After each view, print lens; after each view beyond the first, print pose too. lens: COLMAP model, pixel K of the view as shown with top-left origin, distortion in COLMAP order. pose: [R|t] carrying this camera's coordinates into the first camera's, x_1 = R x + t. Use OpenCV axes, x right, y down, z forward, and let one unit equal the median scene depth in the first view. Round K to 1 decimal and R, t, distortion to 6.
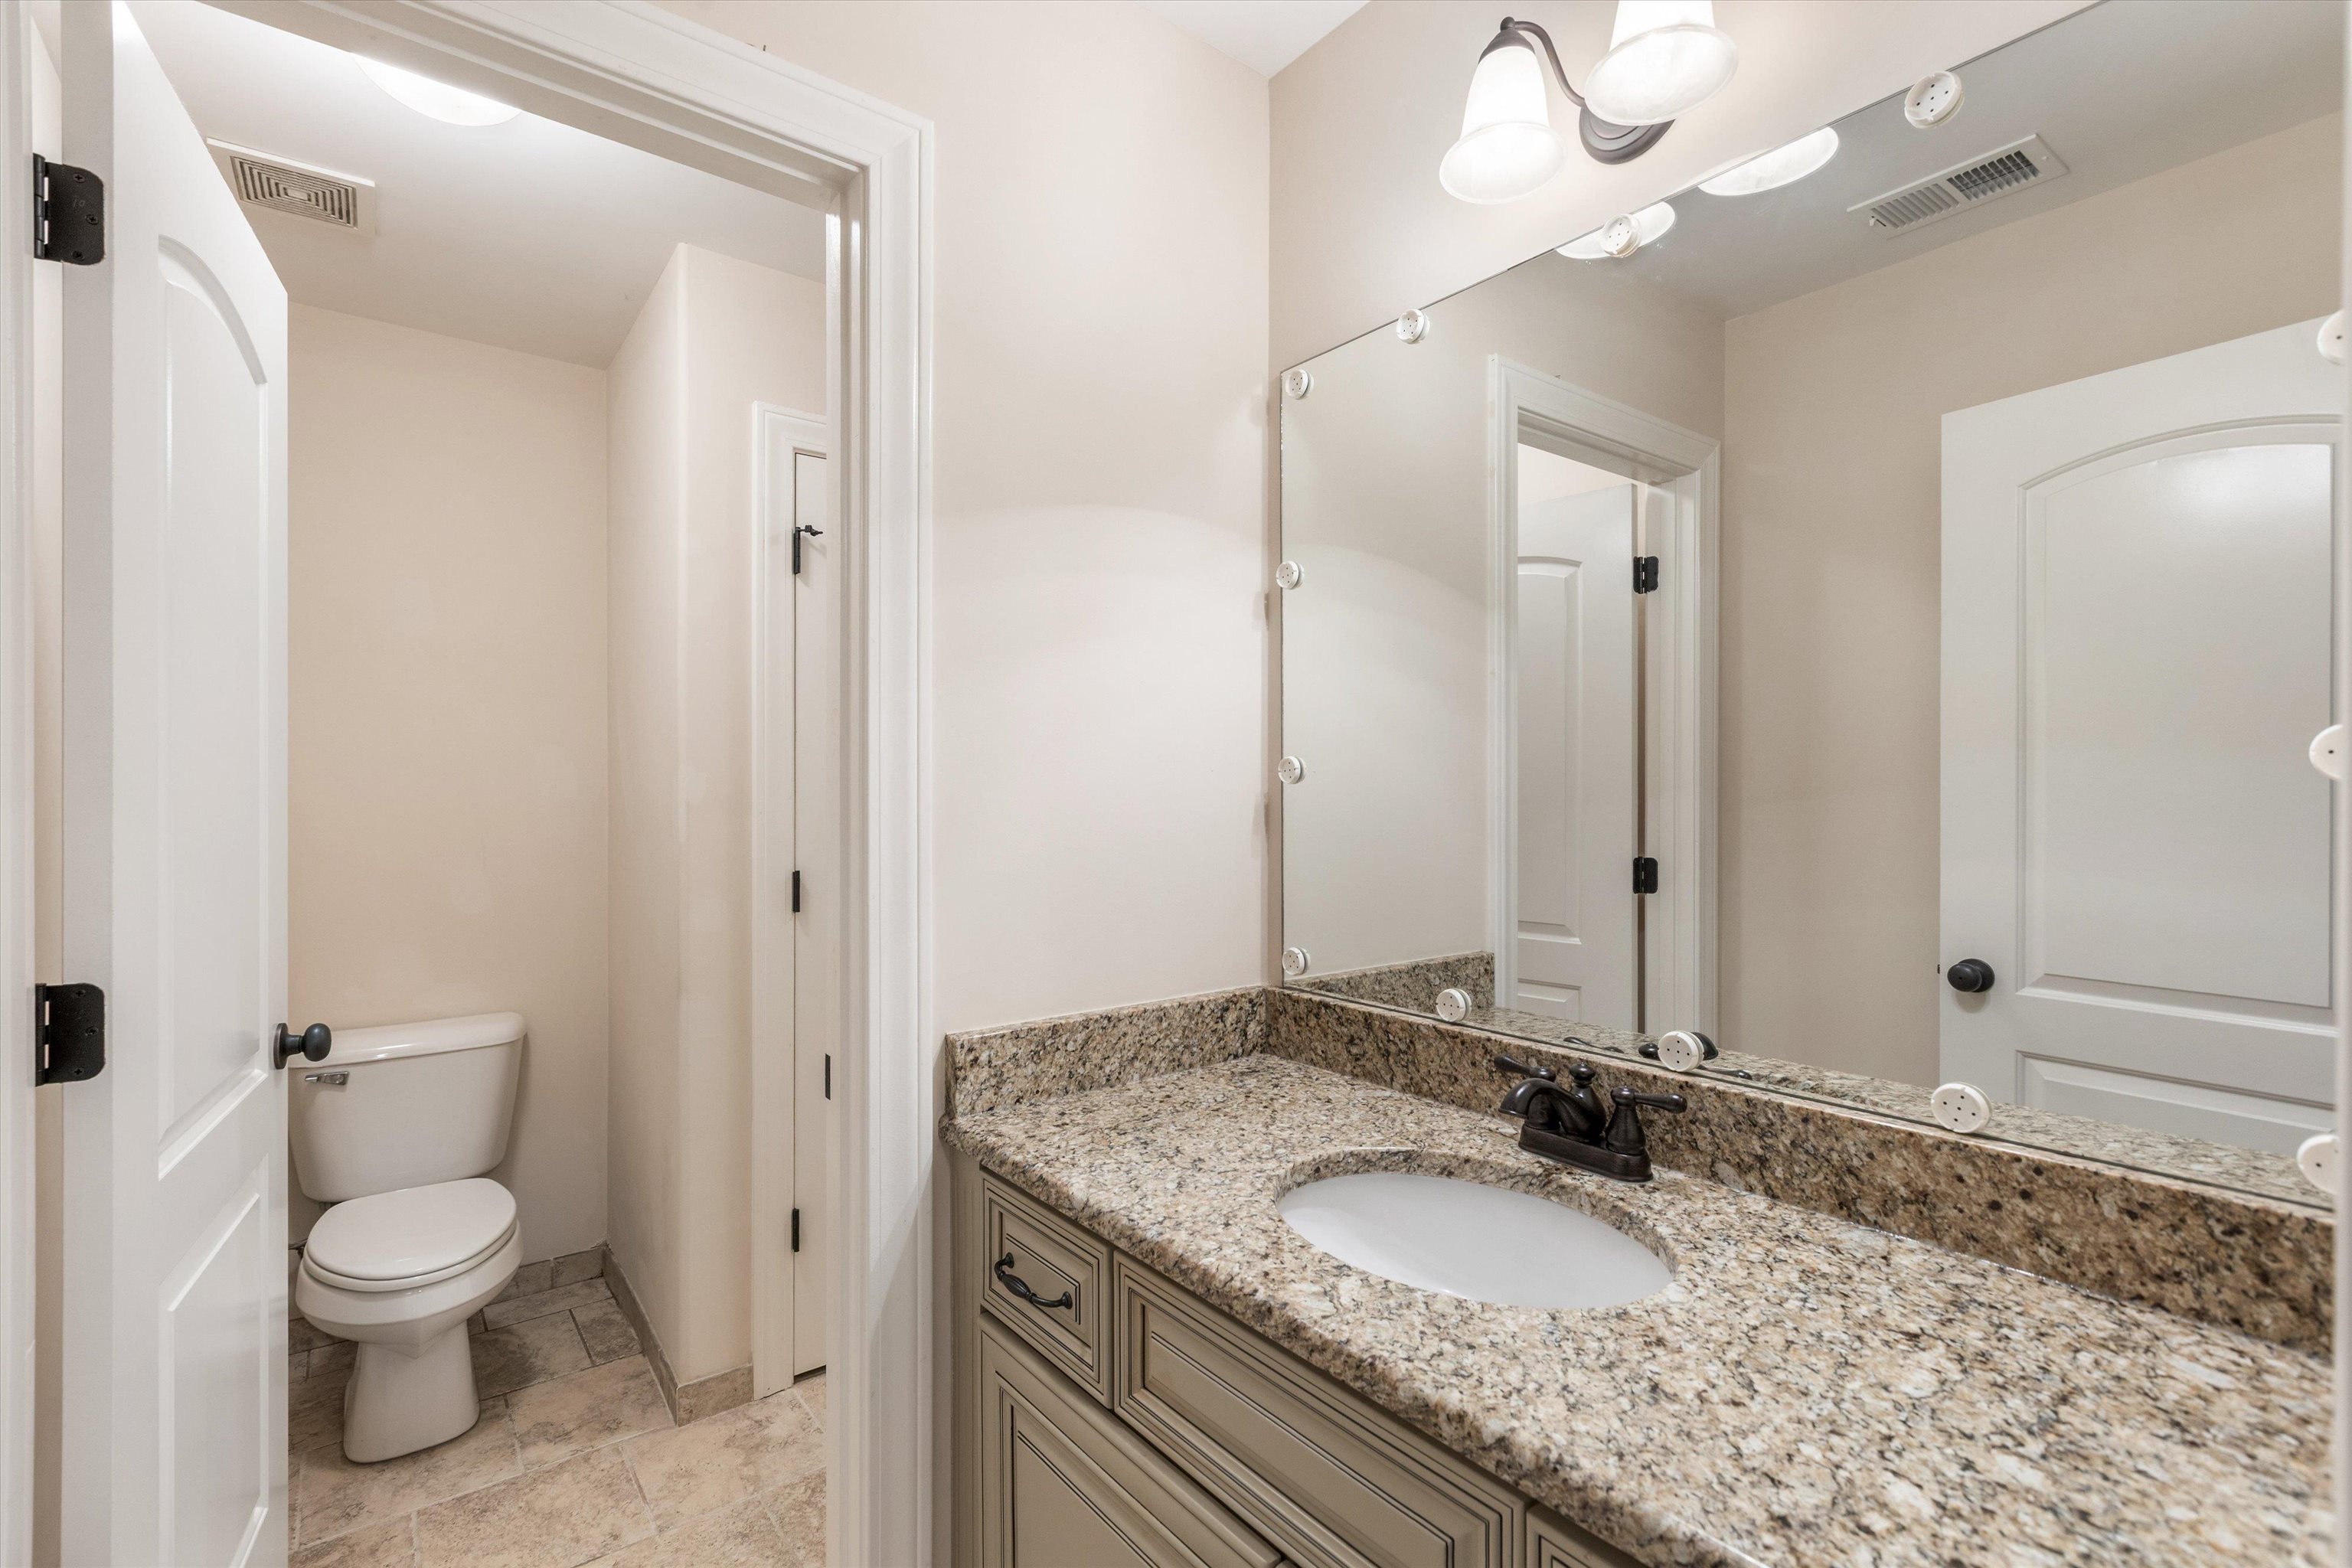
lens RADIAL K [[1071.0, 0, 1180.0], [0, 1071.0, 791.0], [0, 0, 1]] dist [0.002272, 0.001228]
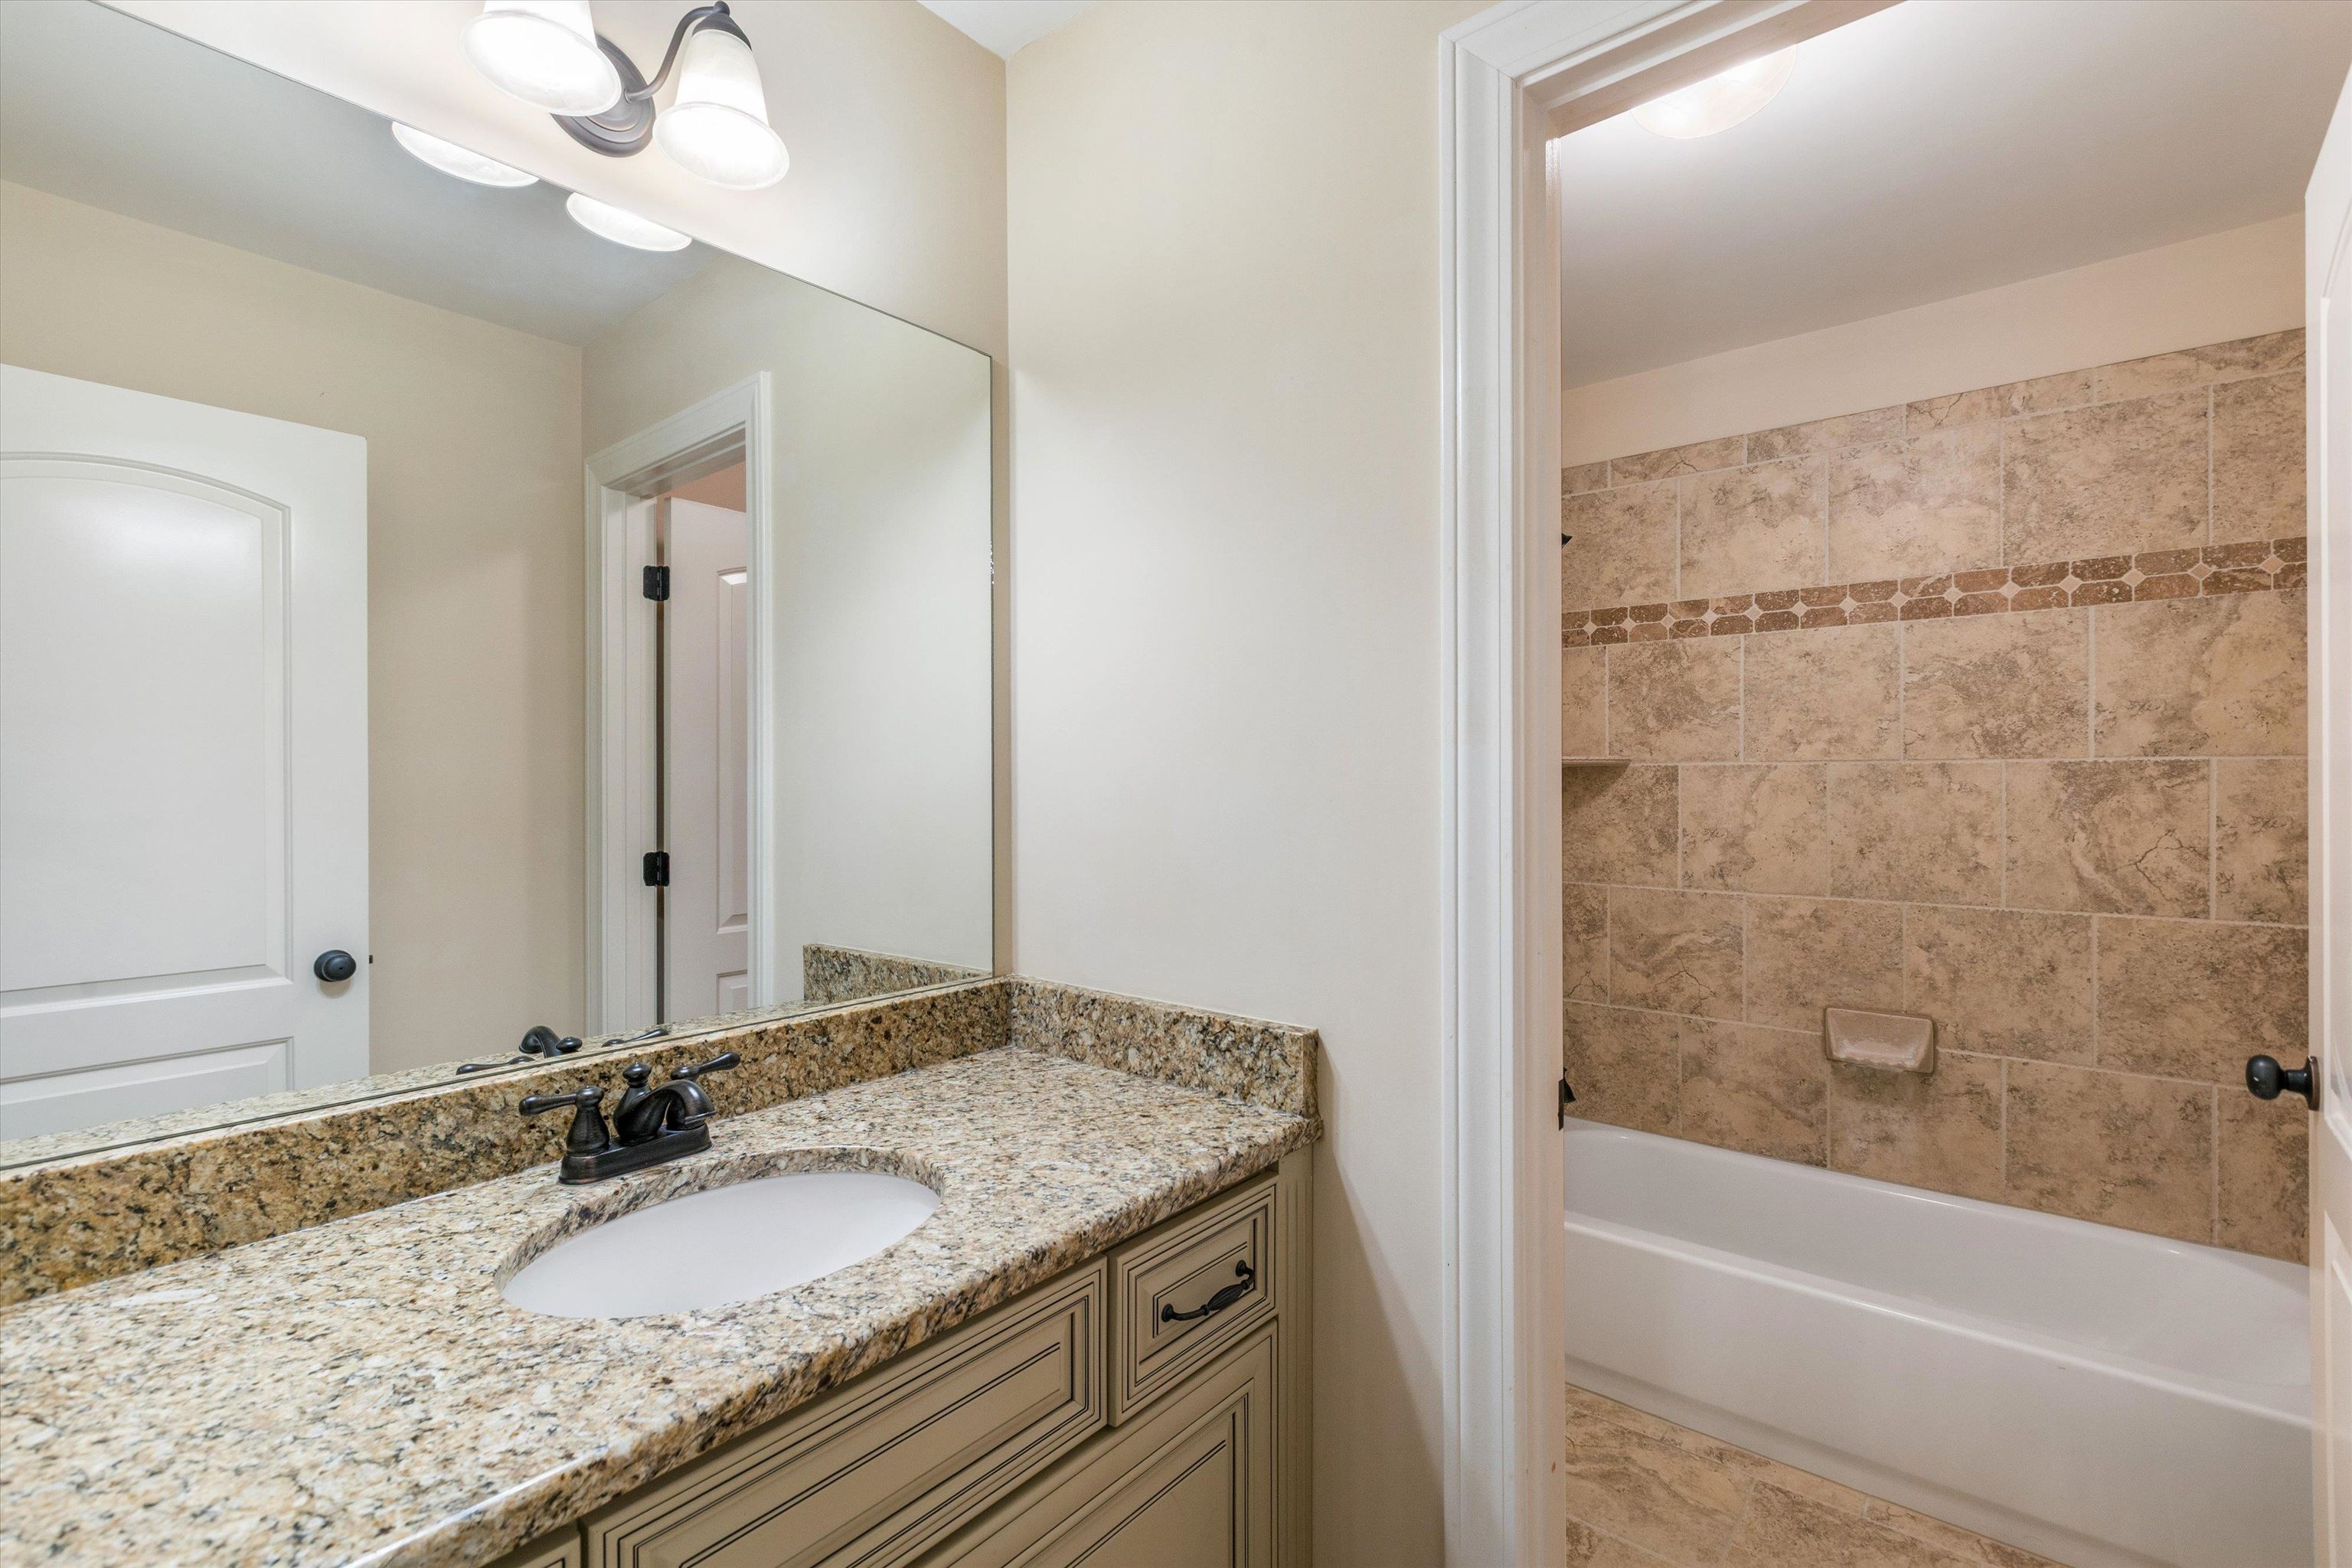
lens RADIAL K [[1071.0, 0, 1178.4], [0, 1071.0, 784.9], [0, 0, 1]] dist [0.002272, 0.001228]
pose [[-0.230298, -0.007345, 0.973092, -0.711181], [-0.010907, 0.999928, 0.004966, -0.016359], [-0.973059, -0.009470, -0.230361, 0.742626]]
